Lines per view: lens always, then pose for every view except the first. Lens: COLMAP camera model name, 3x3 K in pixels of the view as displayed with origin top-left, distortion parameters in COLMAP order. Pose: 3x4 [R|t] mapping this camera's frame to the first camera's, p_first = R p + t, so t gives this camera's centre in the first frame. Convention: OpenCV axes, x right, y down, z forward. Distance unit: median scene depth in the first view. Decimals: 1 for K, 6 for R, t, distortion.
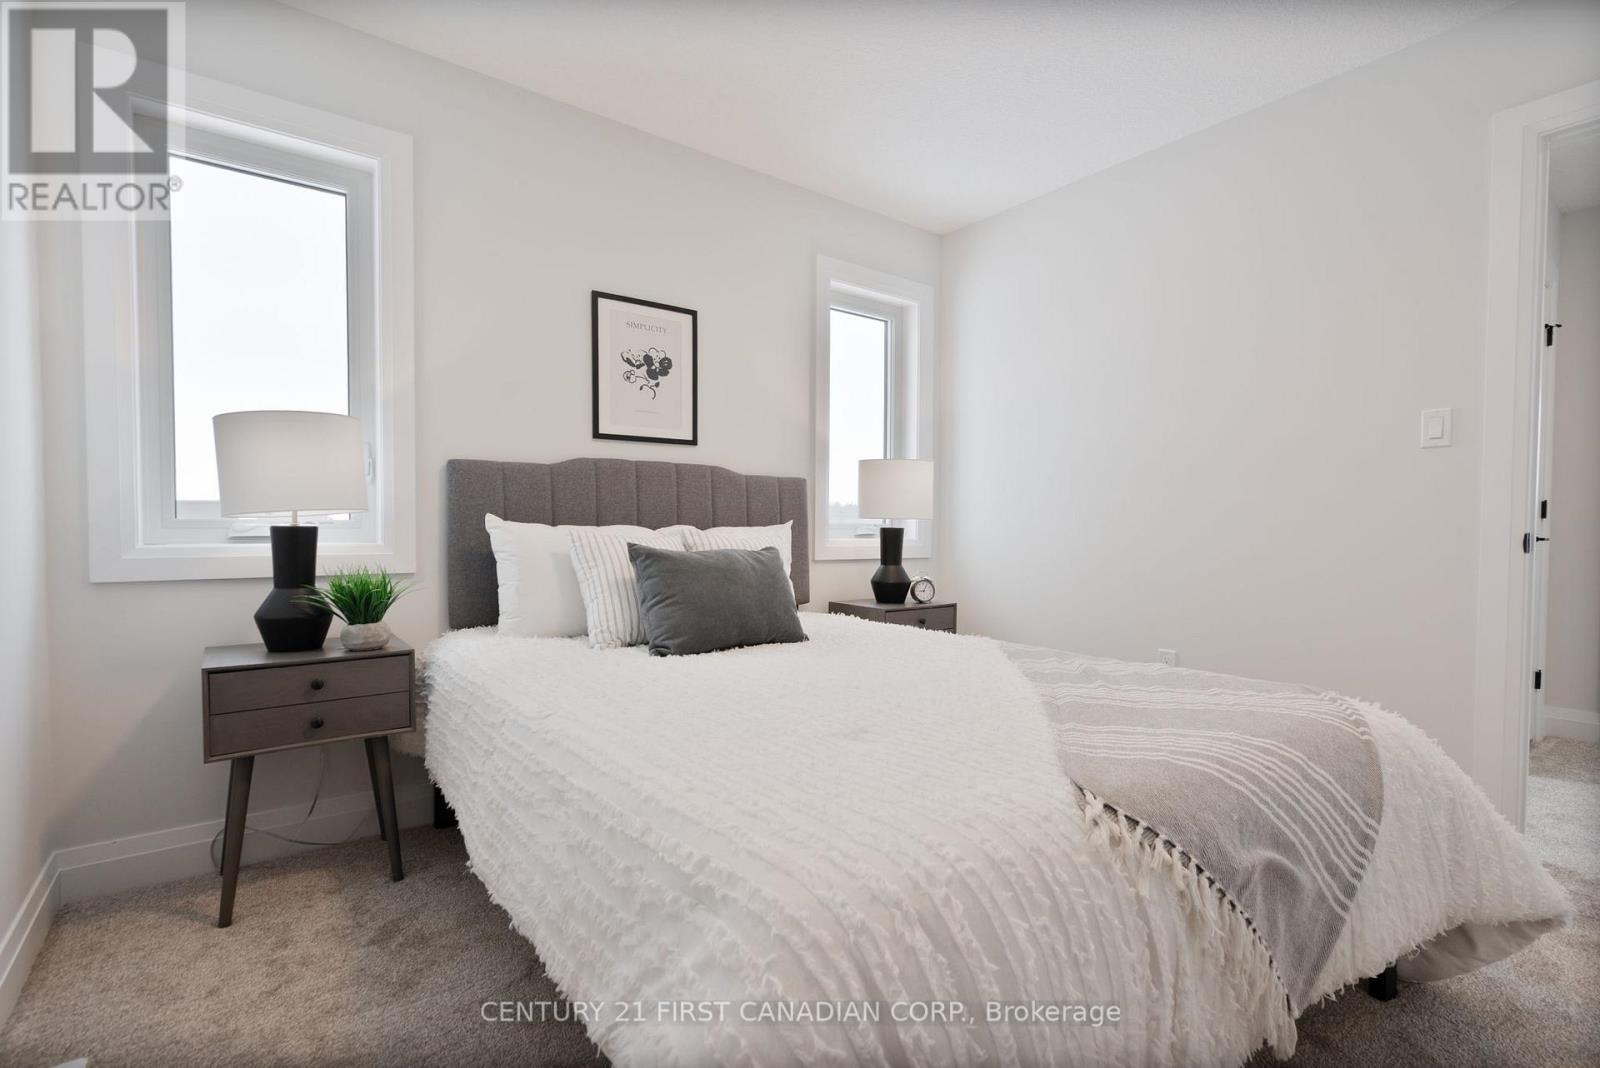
lens RADIAL K [[749.9, 0, 802.7], [0, 749.9, 538.4], [0, 0, 1]] dist [0.000404, -0.000041]
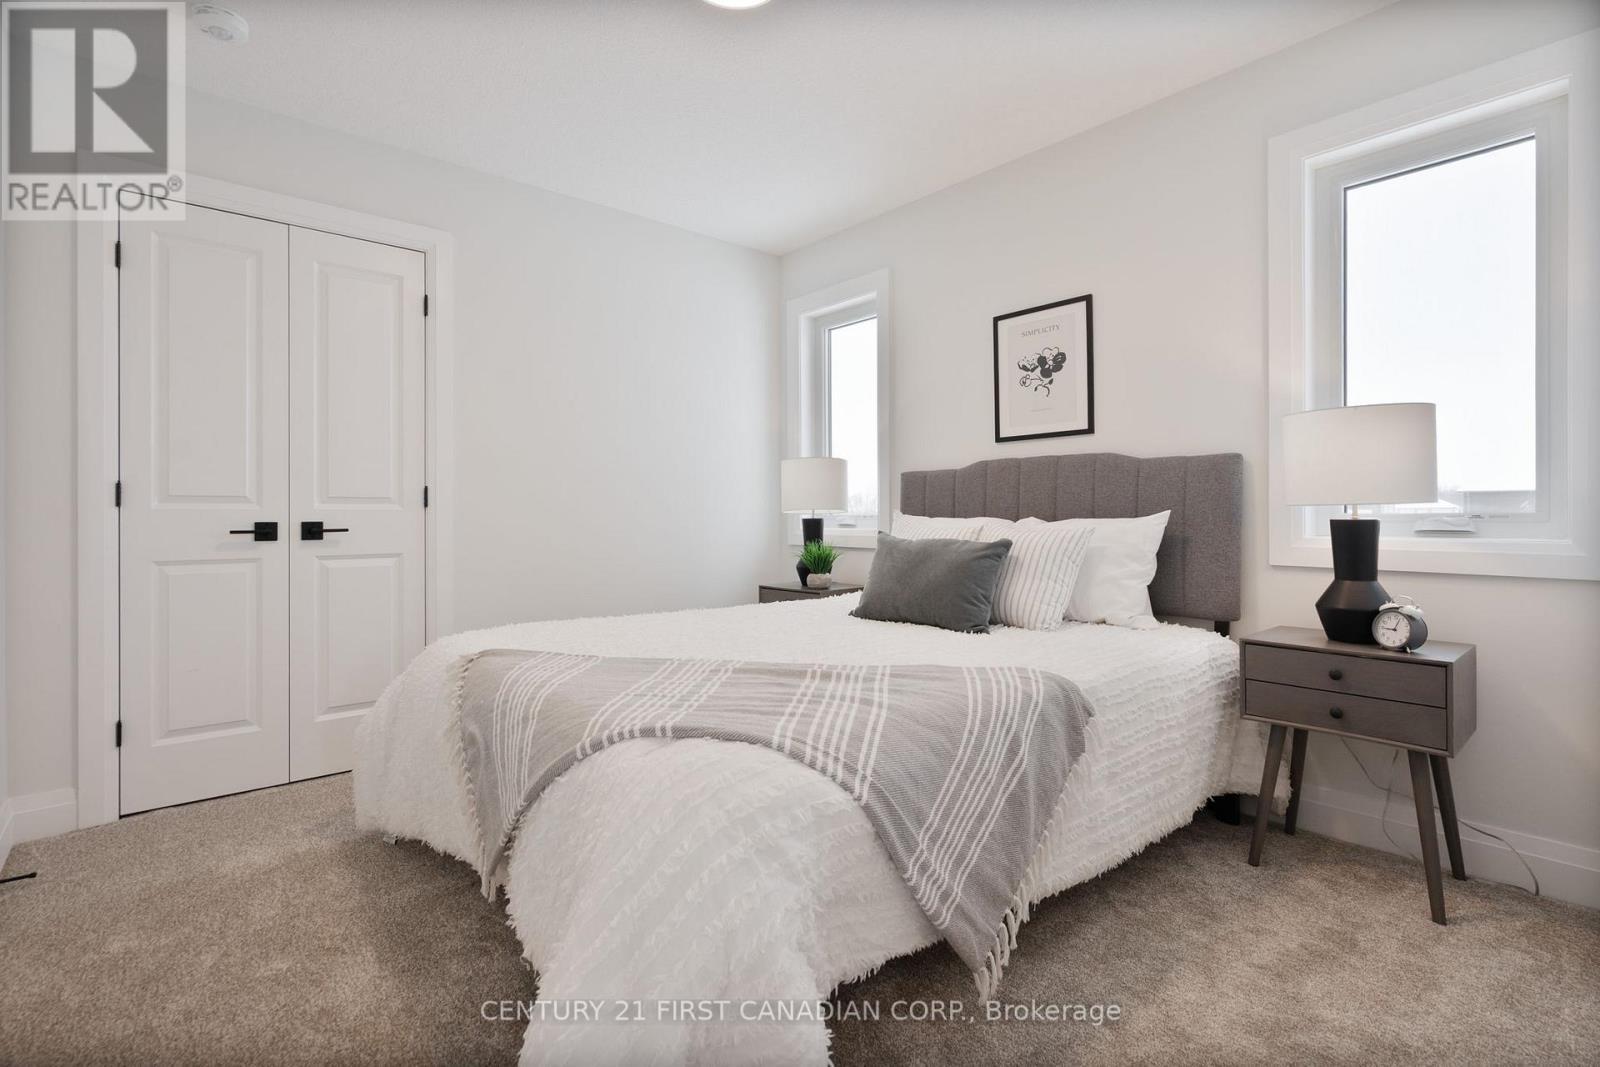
lens RADIAL K [[716.8, 0, 804.0], [0, 716.8, 517.3], [0, 0, 1]] dist [-0.003560, -0.000268]
pose [[0.093198, -0.003360, -0.995642, 0.740299], [-0.017672, 0.999831, -0.005028, -0.005679], [0.995491, 0.018064, 0.093123, 0.552933]]
